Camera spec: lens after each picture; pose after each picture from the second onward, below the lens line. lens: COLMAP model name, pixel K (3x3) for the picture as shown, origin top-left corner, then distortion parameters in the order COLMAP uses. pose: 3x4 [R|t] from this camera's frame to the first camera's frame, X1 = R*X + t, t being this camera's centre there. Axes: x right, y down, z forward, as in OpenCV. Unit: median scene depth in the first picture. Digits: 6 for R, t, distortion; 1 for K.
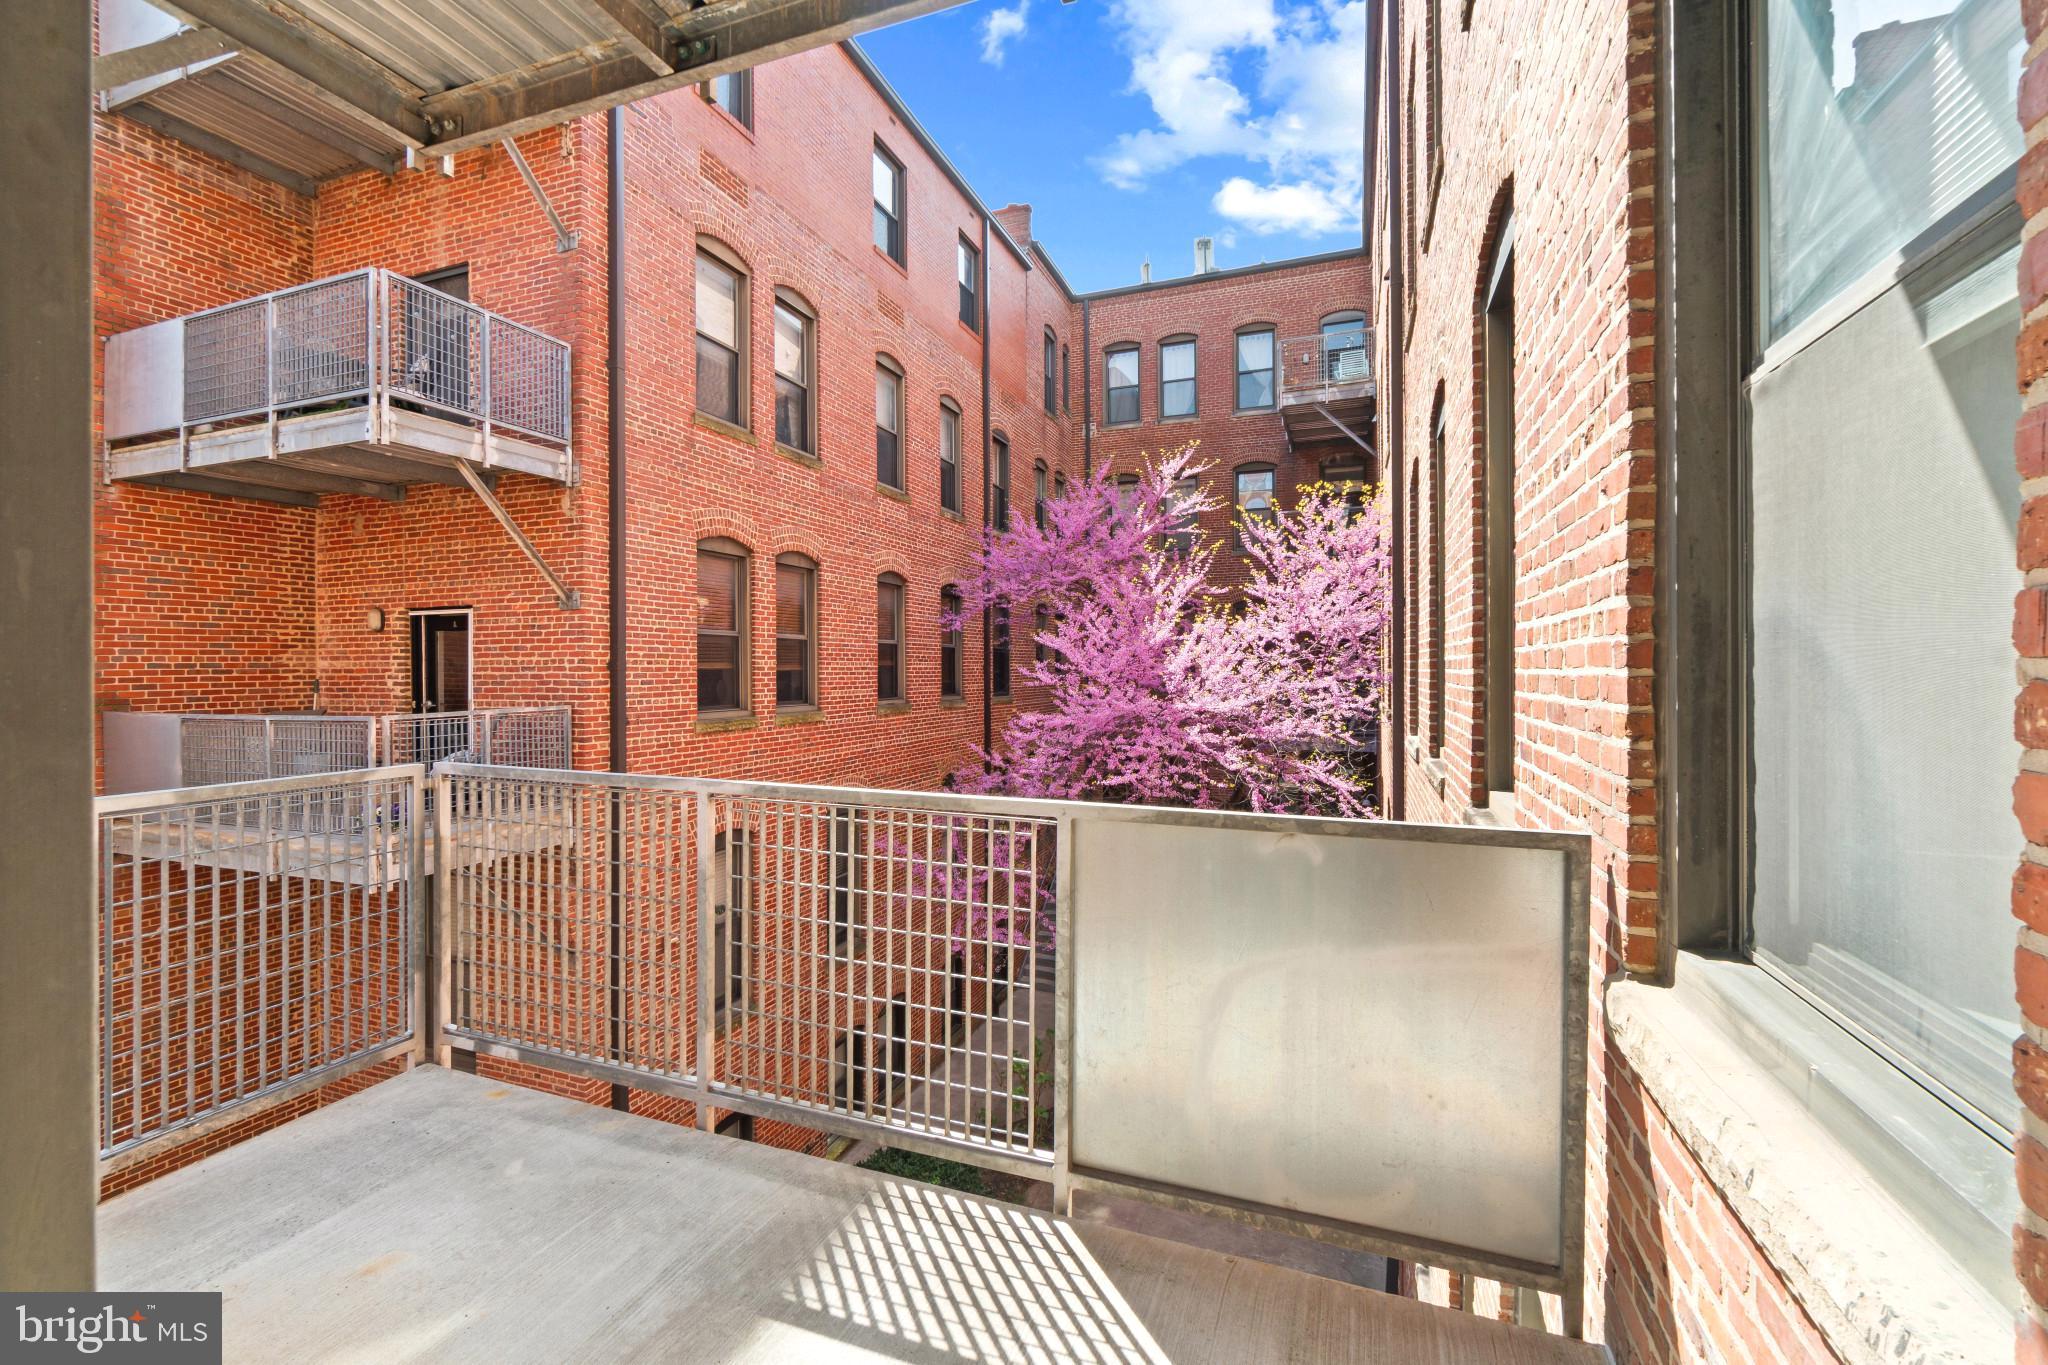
lens RADIAL K [[891.3, 0, 1010.3], [0, 891.3, 683.5], [0, 0, 1]] dist [-0.002355, -0.000758]
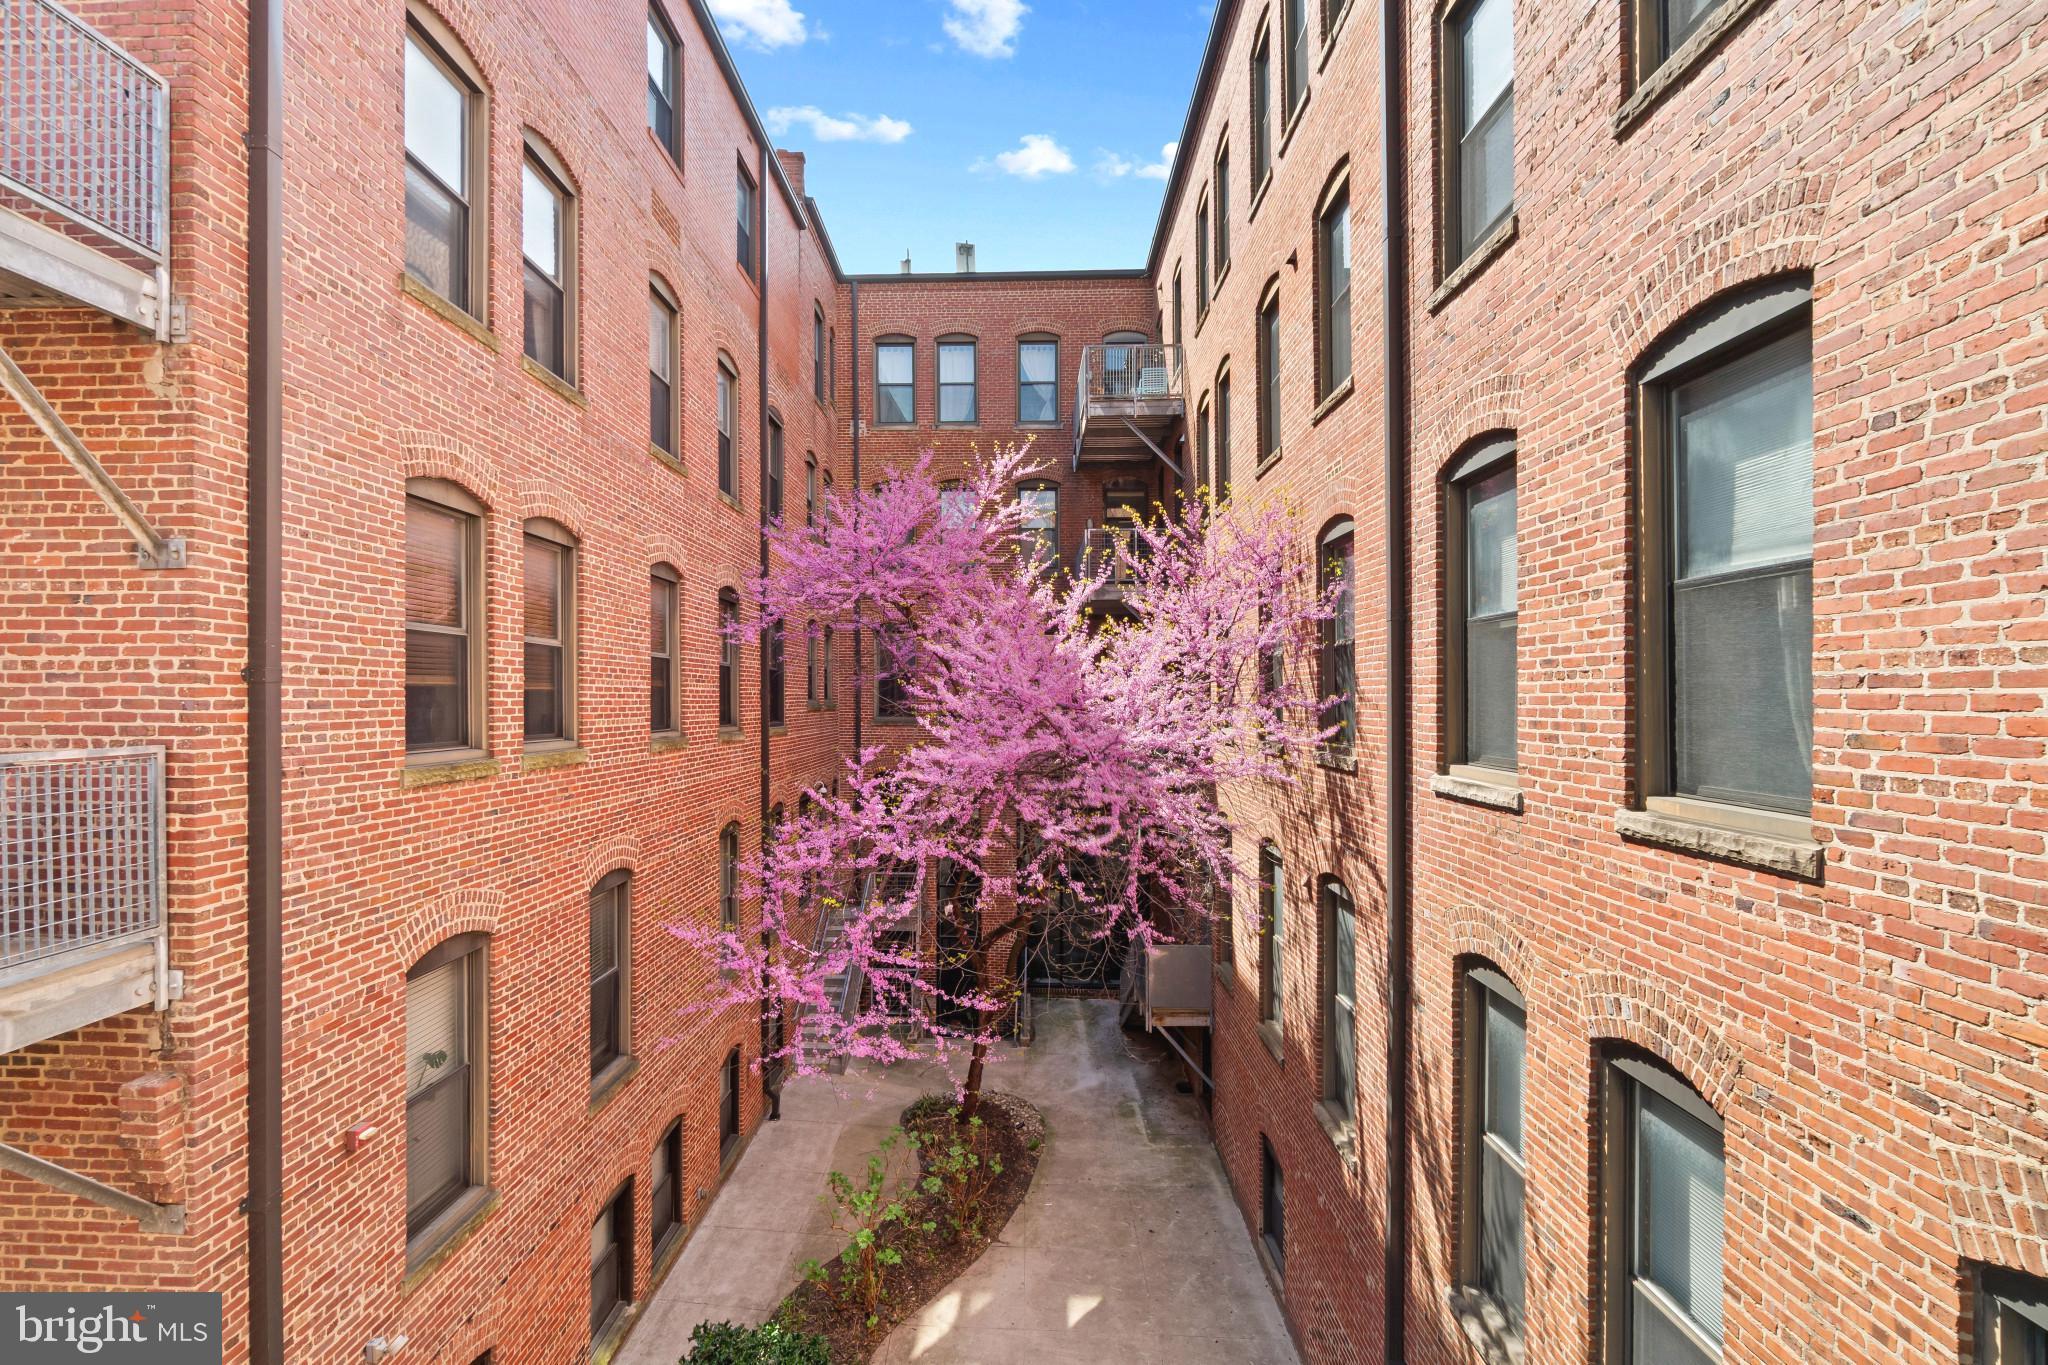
lens RADIAL K [[891.1, 0, 1001.8], [0, 891.1, 712.3], [0, 0, 1]] dist [-0.003586, -0.000631]
pose [[0.945467, 0.004613, 0.325684, -0.133353], [-0.004256, 0.999989, -0.001807, 0.002213], [-0.325689, 0.000322, 0.945477, 0.230420]]
